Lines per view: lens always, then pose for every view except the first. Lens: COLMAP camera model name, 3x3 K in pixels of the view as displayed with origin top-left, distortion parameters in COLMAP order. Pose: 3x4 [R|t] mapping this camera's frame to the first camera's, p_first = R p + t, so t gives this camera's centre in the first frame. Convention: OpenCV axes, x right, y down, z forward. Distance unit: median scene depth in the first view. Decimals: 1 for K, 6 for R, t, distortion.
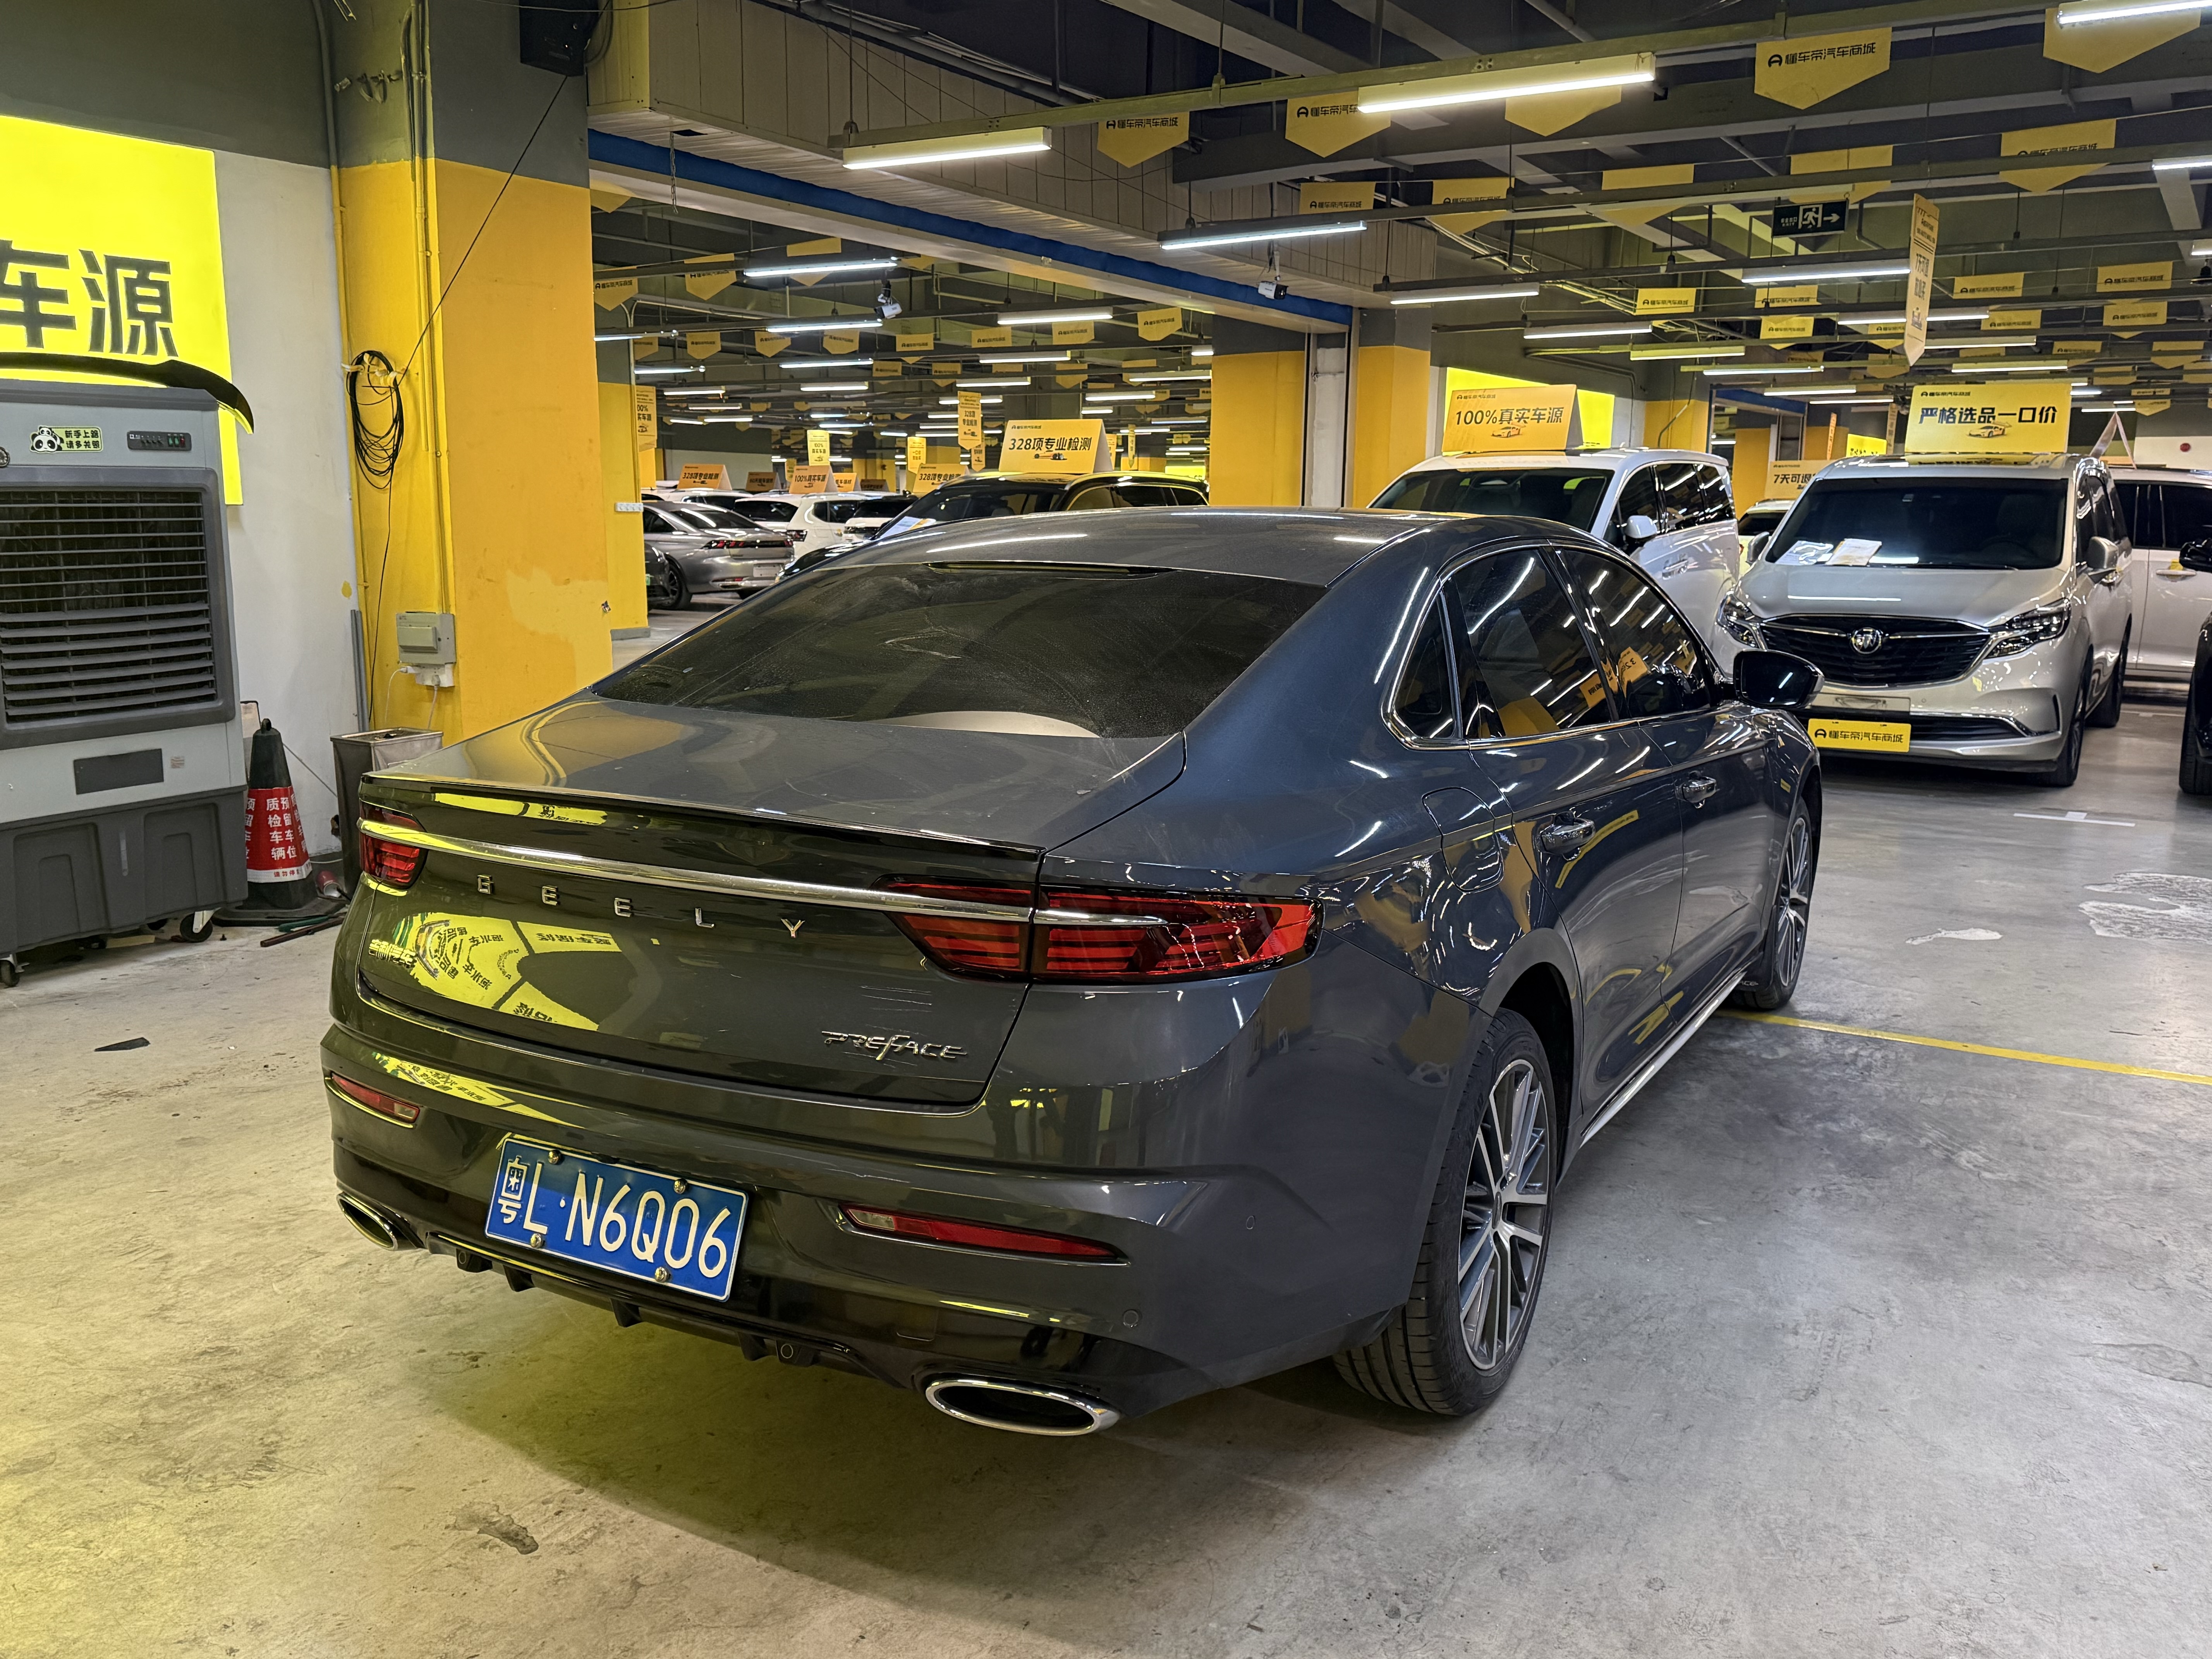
lens RADIAL K [[1772.9, 0, 1106.2], [0, 1772.9, 836.5], [0, 0, 1]] dist [0.105223, -0.140798]
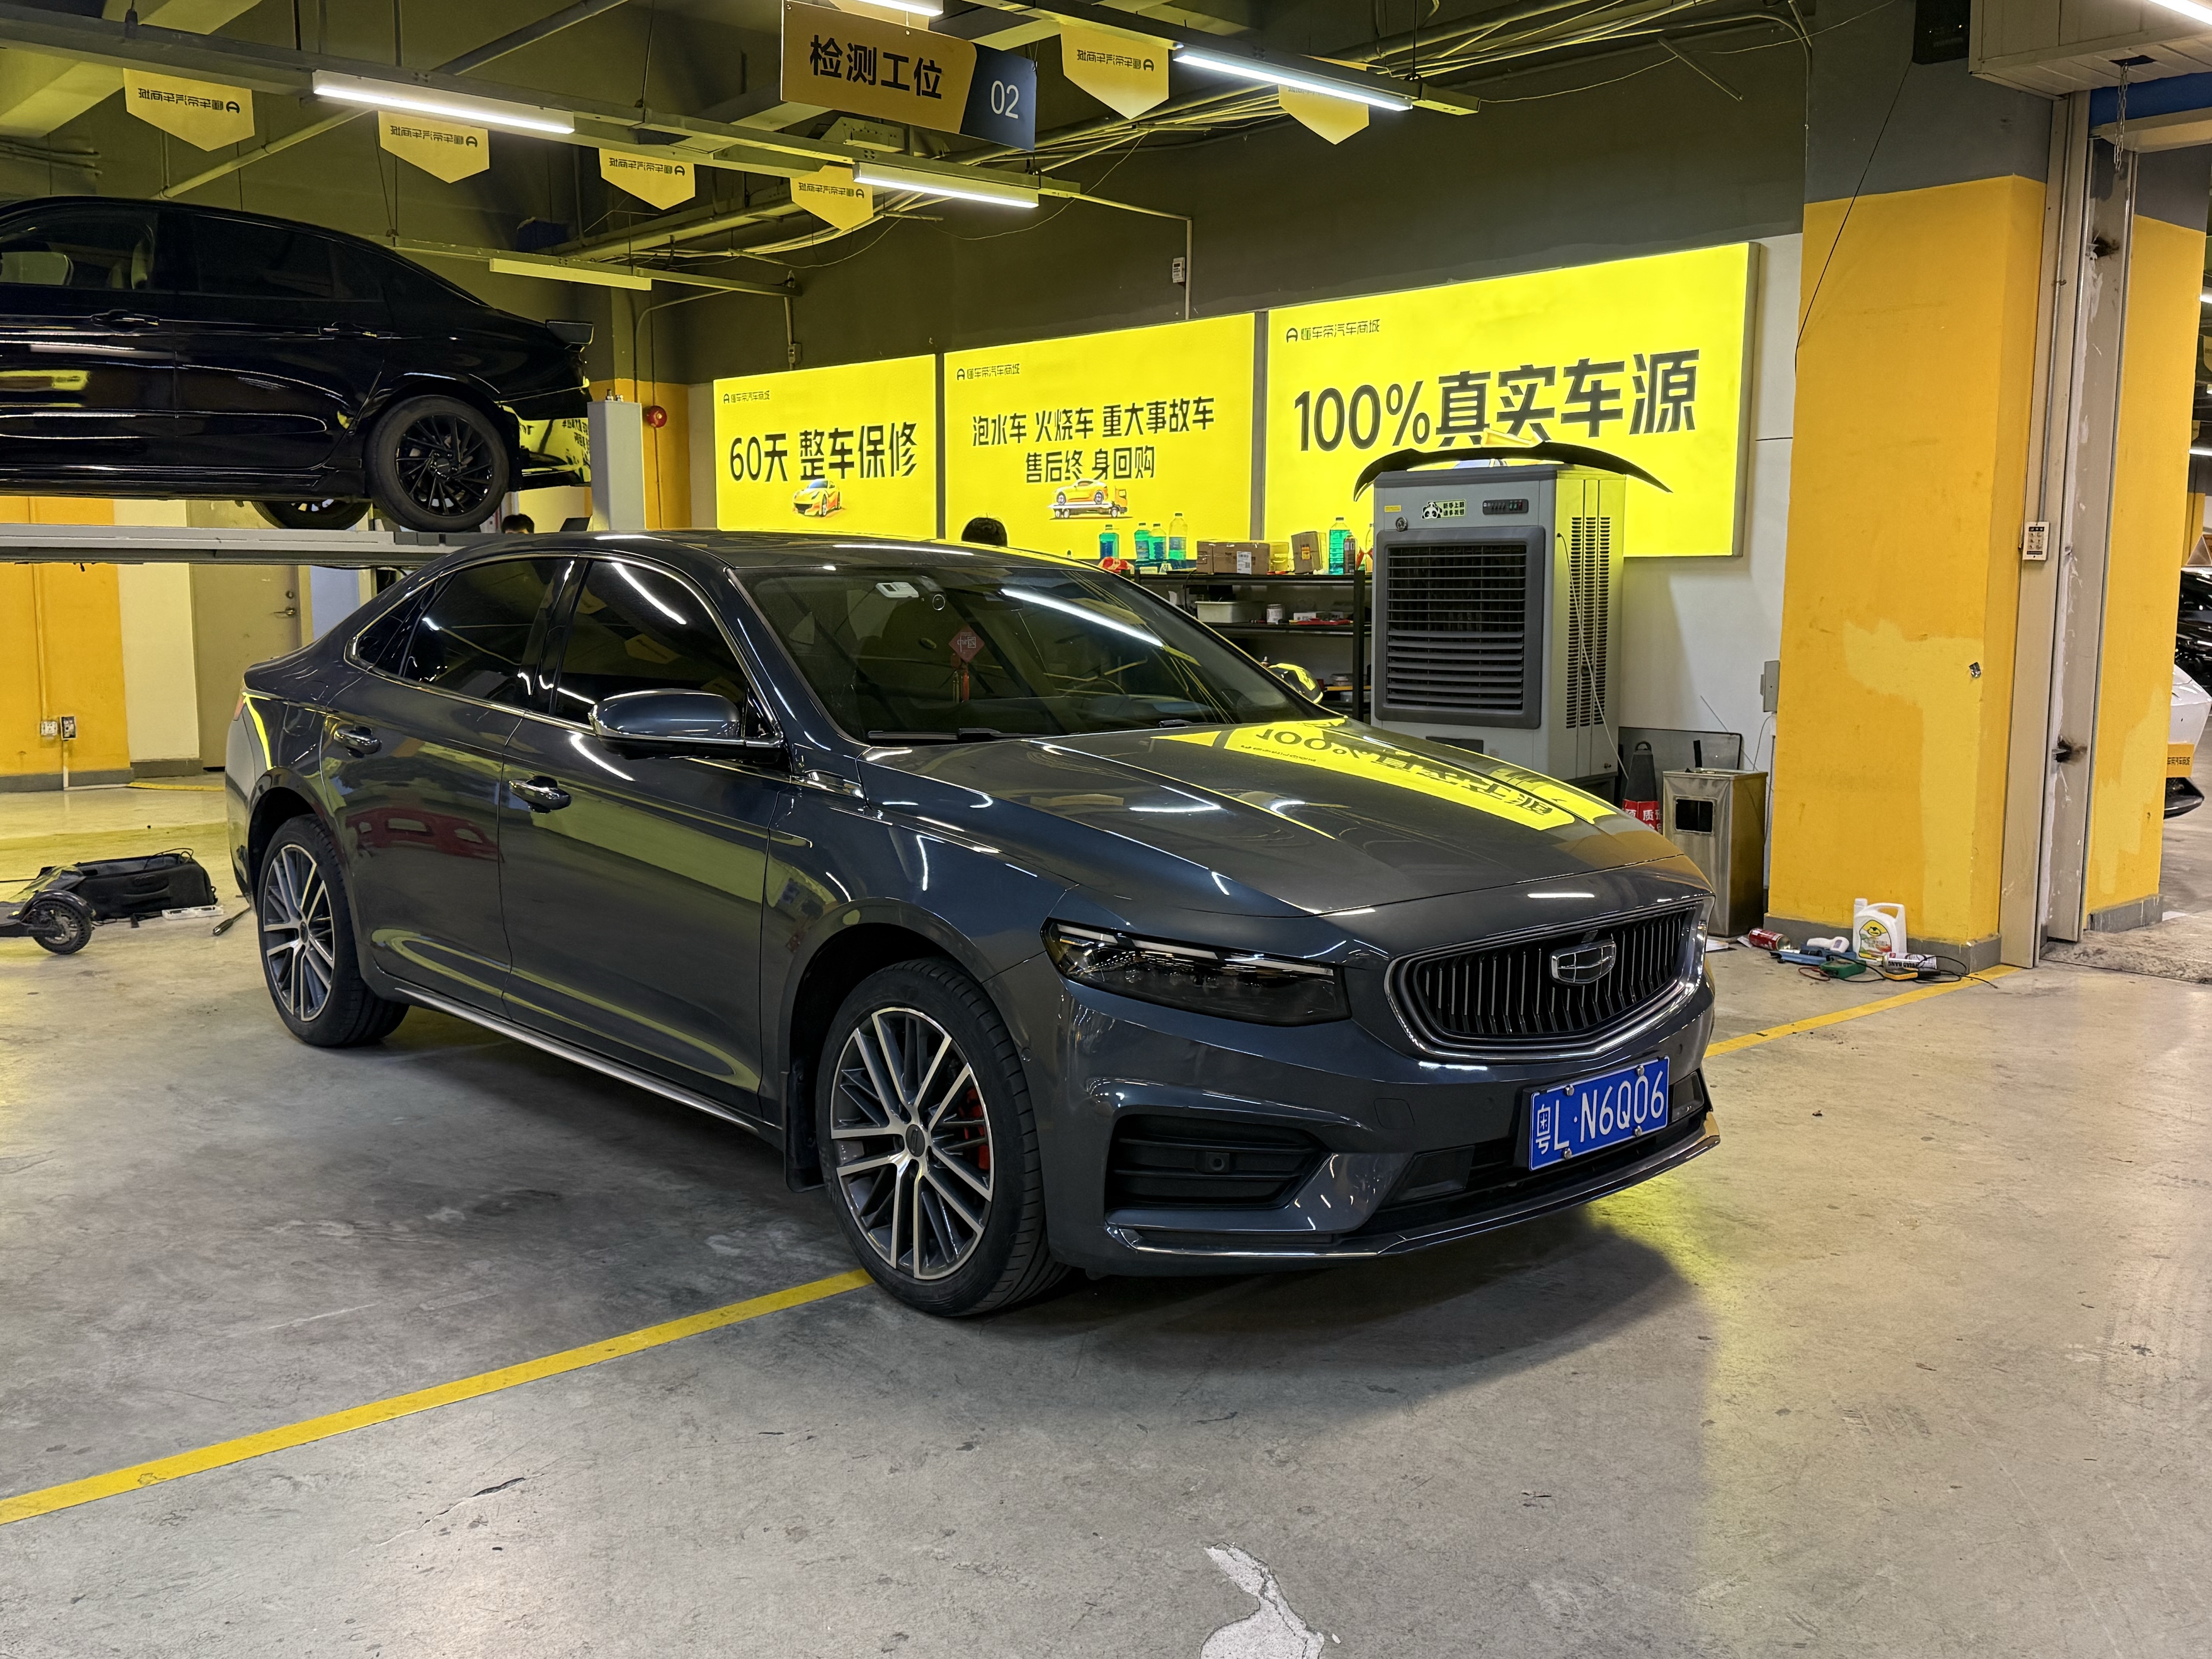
lens RADIAL K [[1987.1, 0, 1103.7], [0, 1987.1, 822.0], [0, 0, 1]] dist [0.143690, -0.224430]
pose [[-0.297051, 0.111894, -0.948283, 0.919580], [-0.182692, 0.968104, 0.171462, -0.185801], [0.937221, 0.224177, -0.267134, 1.119038]]
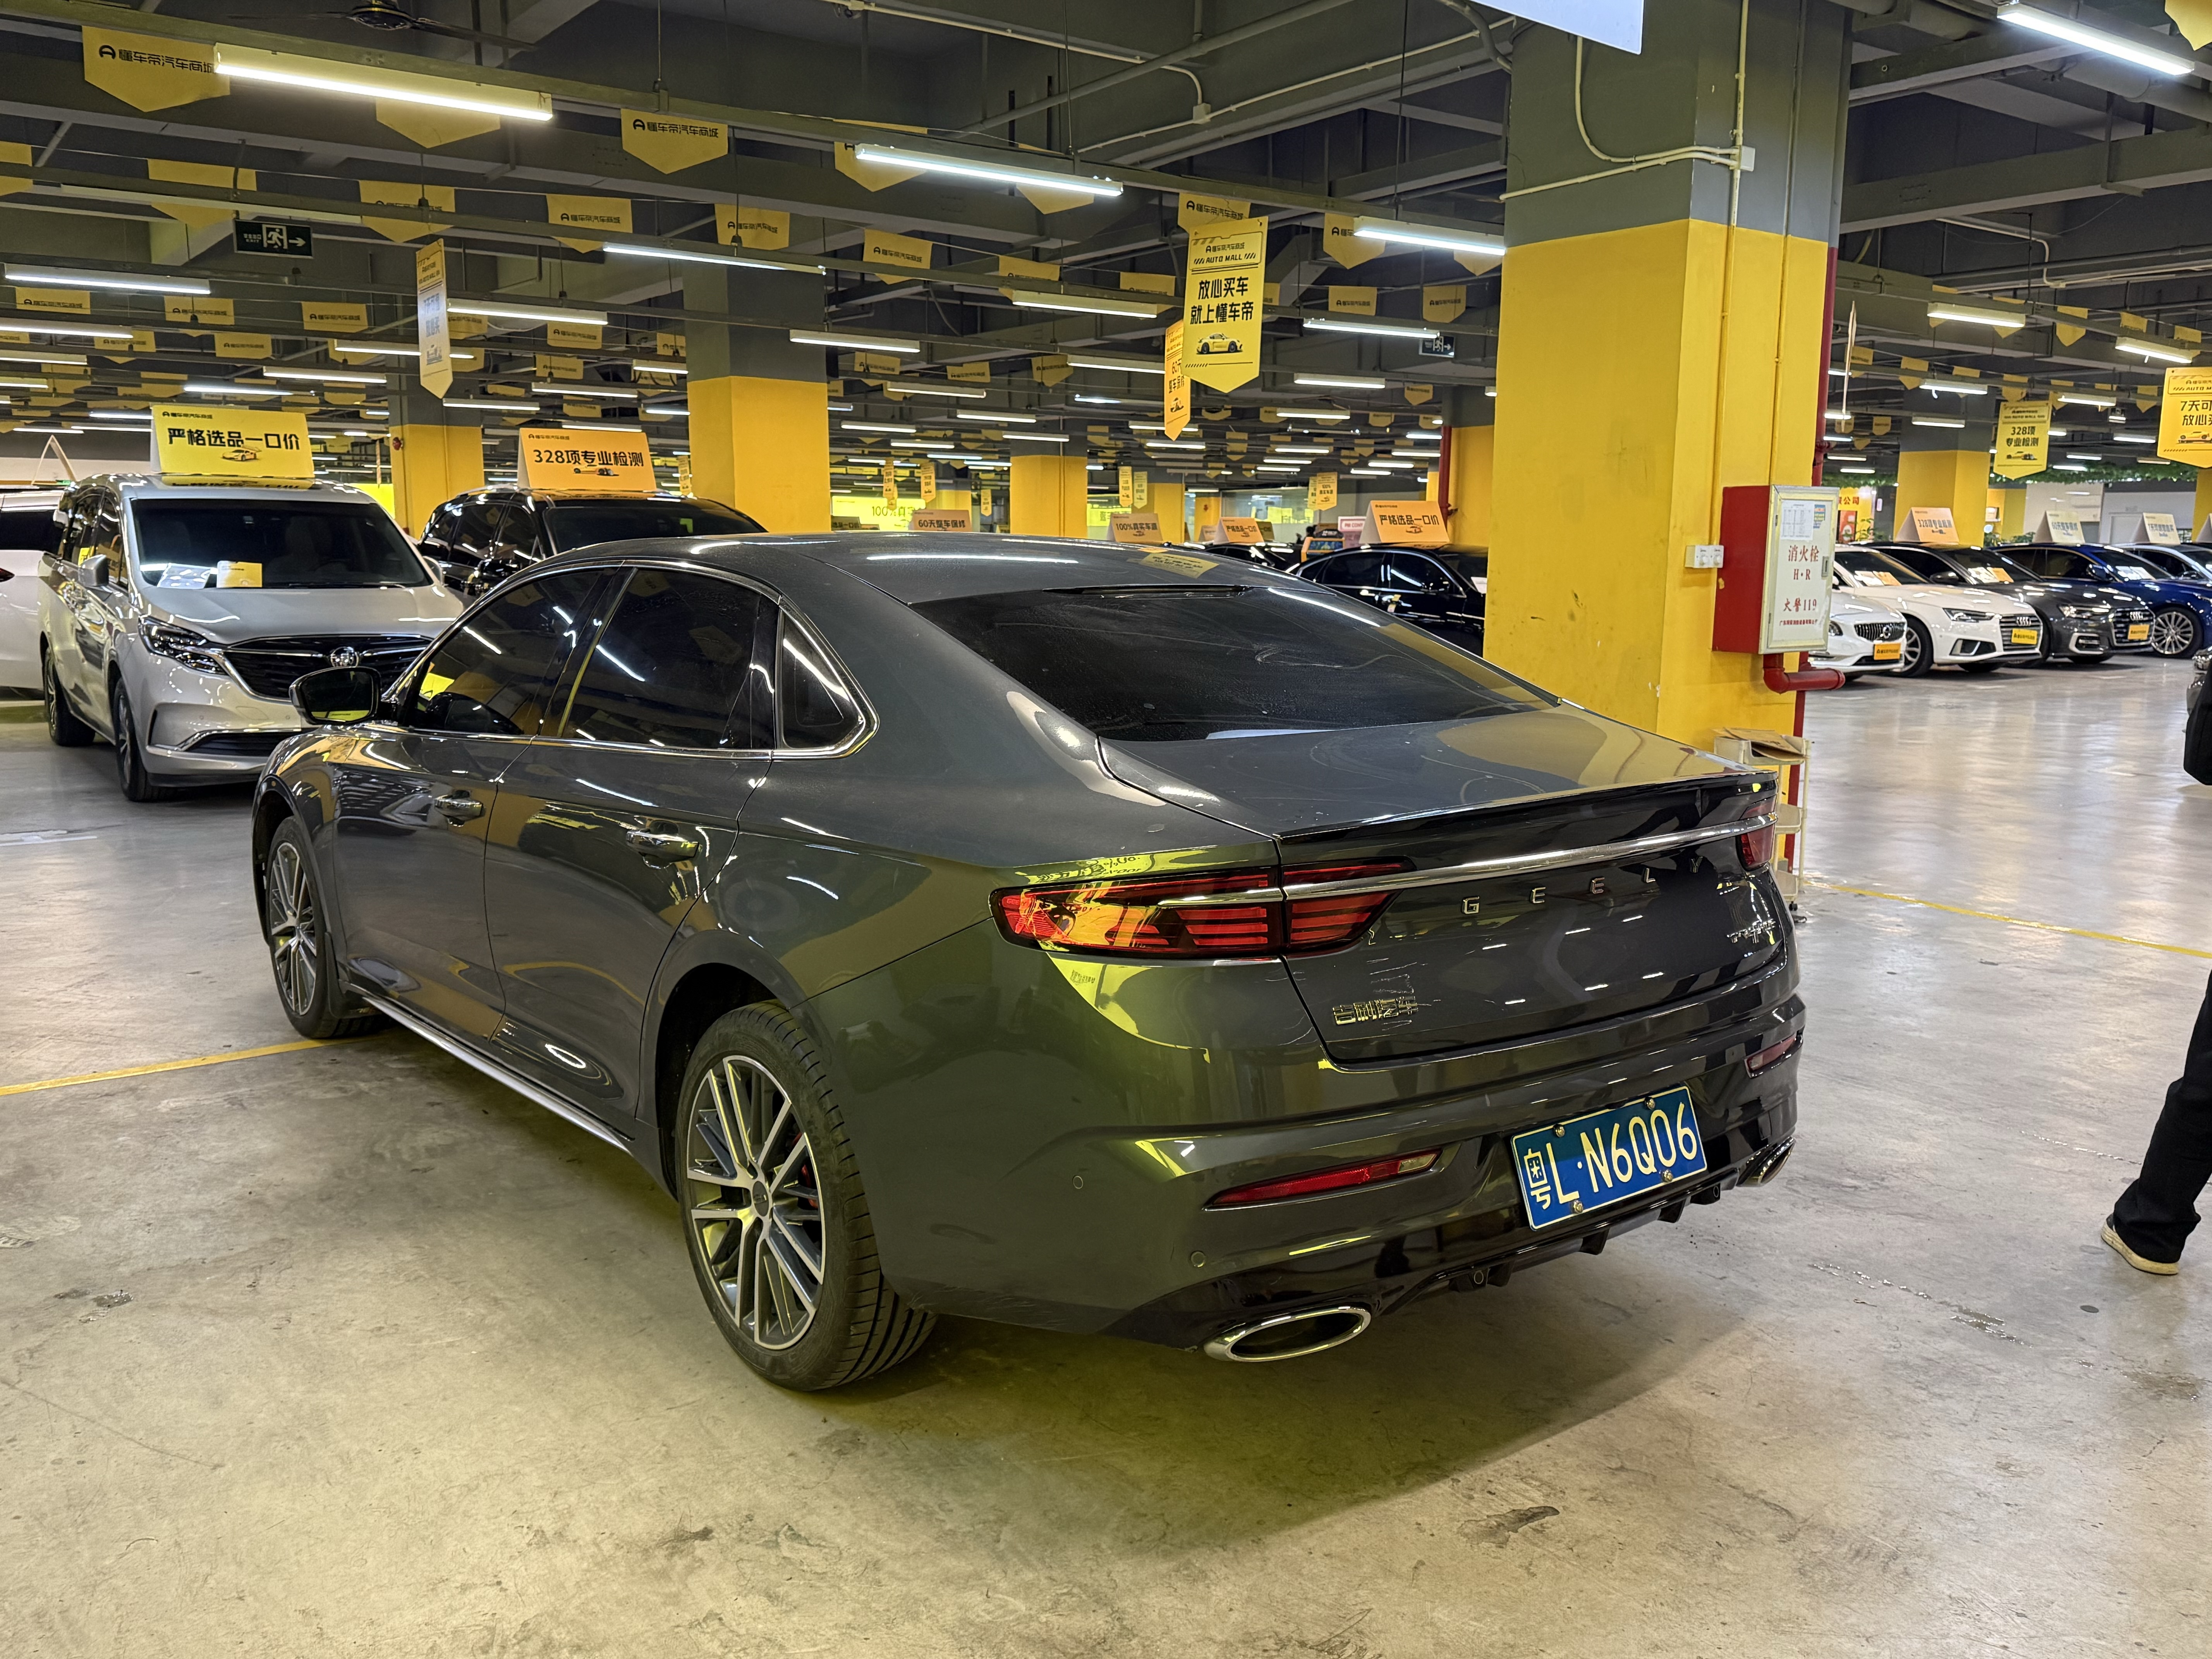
lens RADIAL K [[1790.3, 0, 1106.0], [0, 1790.3, 829.5], [0, 0, 1]] dist [0.105954, -0.159448]
pose [[0.375725, -0.148727, 0.914719, -0.592466], [0.162877, 0.982272, 0.092808, -0.063391], [-0.912306, 0.114117, 0.393288, 0.340059]]
